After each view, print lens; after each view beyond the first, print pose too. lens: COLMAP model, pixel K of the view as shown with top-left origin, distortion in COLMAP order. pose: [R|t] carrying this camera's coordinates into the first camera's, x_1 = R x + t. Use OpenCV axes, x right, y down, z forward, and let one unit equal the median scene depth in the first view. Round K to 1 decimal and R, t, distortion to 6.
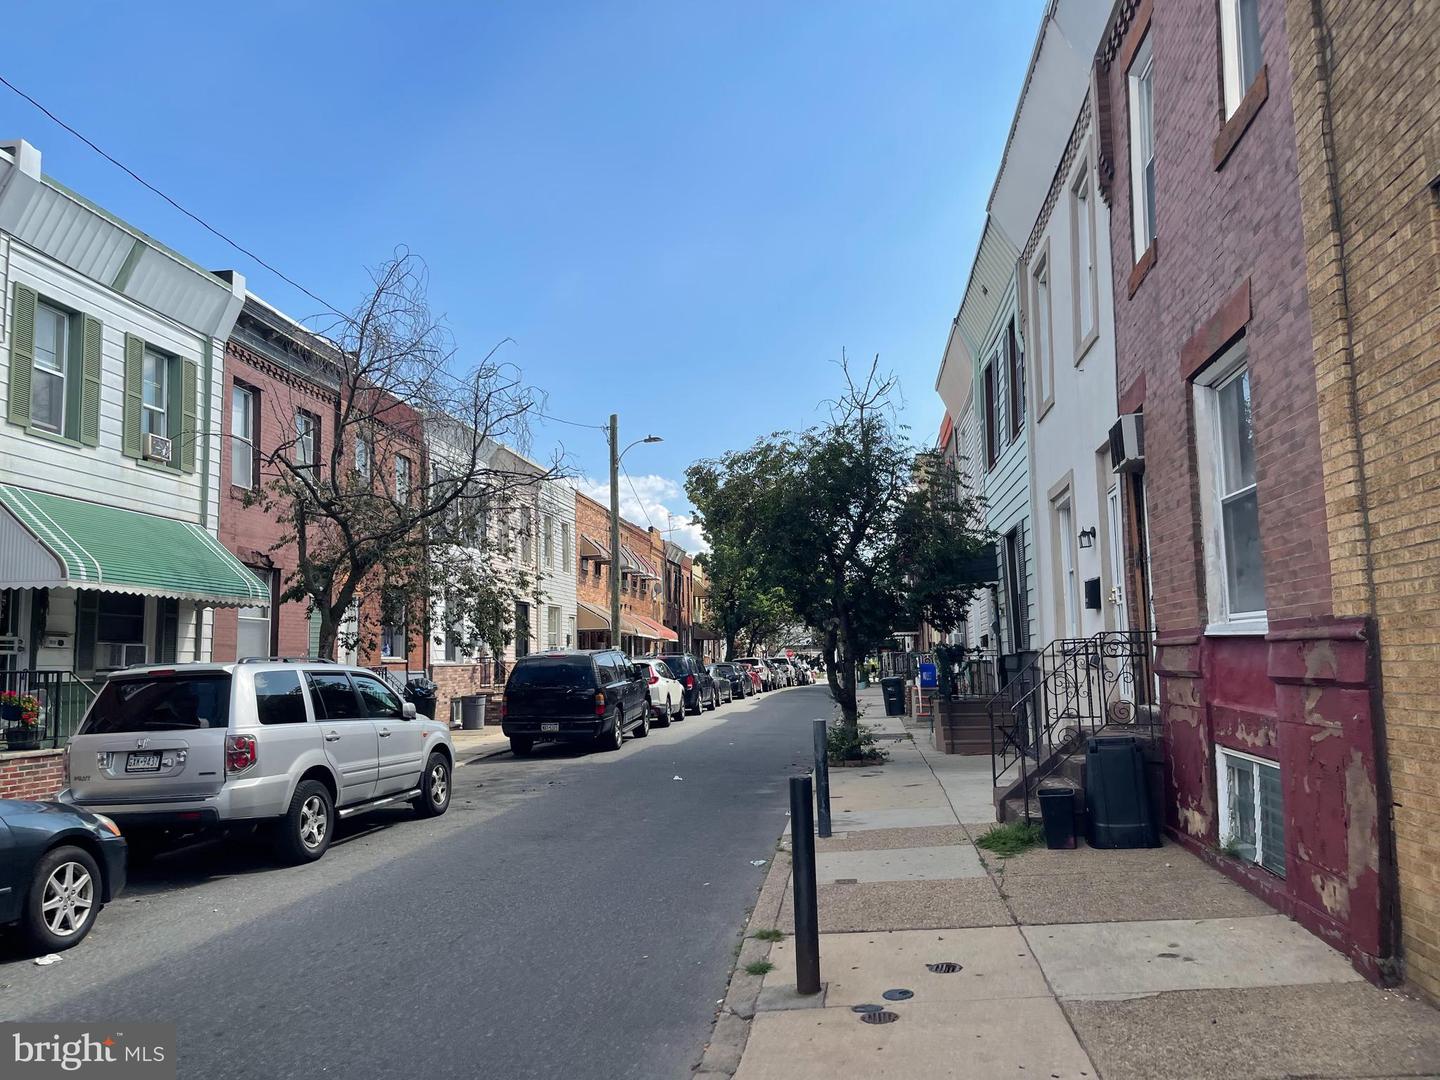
lens RADIAL K [[1055.1, 0, 720.0], [0, 1055.1, 540.0], [0, 0, 1]] dist [-0.000646, -0.000303]
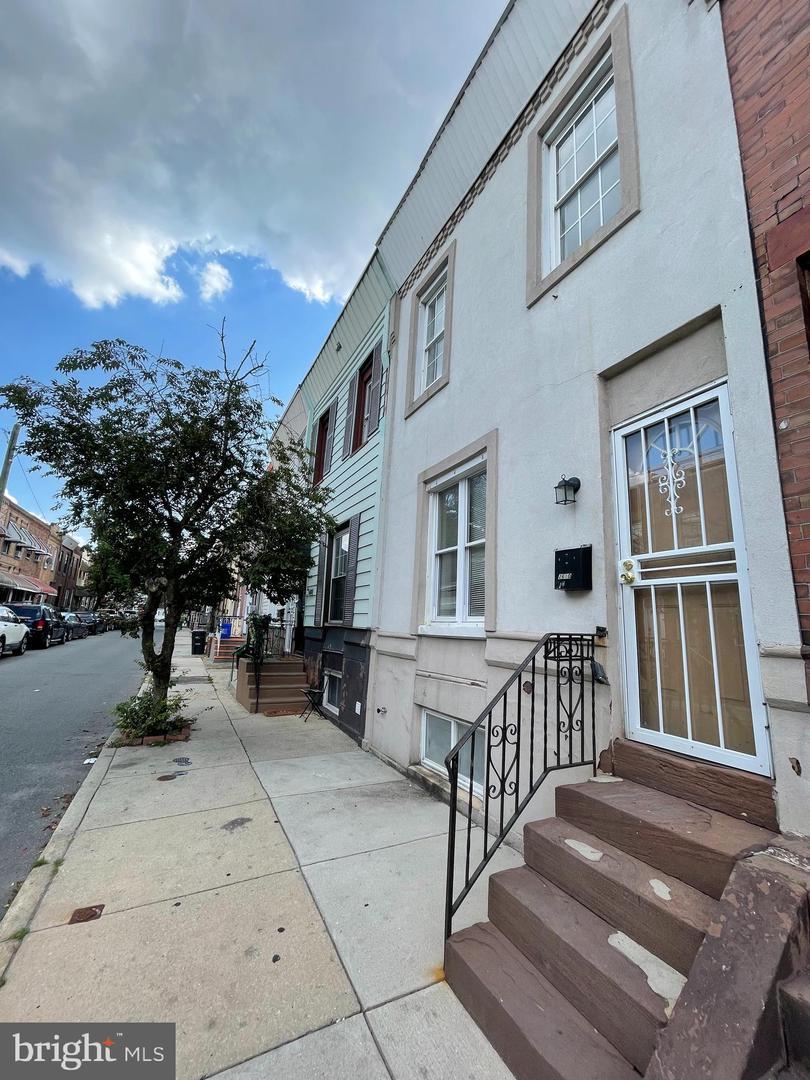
lens RADIAL K [[434.1, 0, 400.5], [0, 434.1, 533.3], [0, 0, 1]] dist [-0.005129, 0.000046]
pose [[0.823636, 0.175742, 0.539202, 0.065808], [-0.130341, 0.983983, -0.121611, 0.051282], [-0.551938, 0.029883, 0.833350, 0.538698]]
